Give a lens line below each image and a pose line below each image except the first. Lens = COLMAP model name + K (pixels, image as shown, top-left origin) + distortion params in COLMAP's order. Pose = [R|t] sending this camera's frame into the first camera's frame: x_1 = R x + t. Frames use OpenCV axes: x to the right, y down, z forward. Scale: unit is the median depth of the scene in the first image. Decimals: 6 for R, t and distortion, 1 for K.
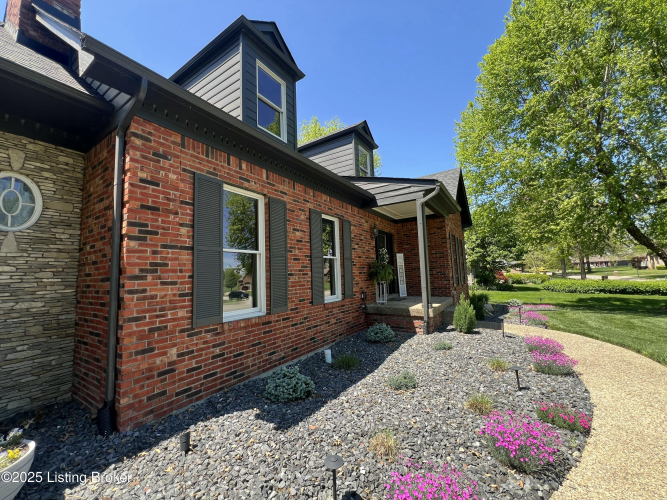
lens RADIAL K [[268.4, 0, 332.9], [0, 268.4, 247.9], [0, 0, 1]] dist [-0.001355, 0.000061]
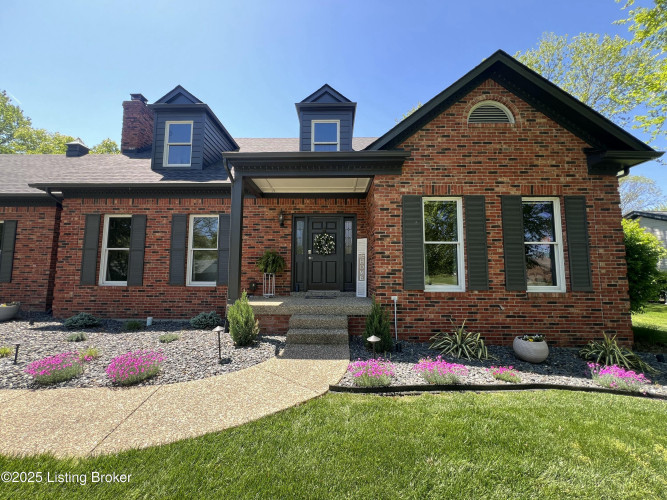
lens RADIAL K [[268.4, 0, 330.2], [0, 268.4, 247.7], [0, 0, 1]] dist [-0.001355, 0.000061]
pose [[0.522270, -0.037754, -0.851944, 1.499446], [0.064216, 0.997924, -0.004856, 0.080209], [0.850359, -0.052172, 0.523610, 0.979465]]
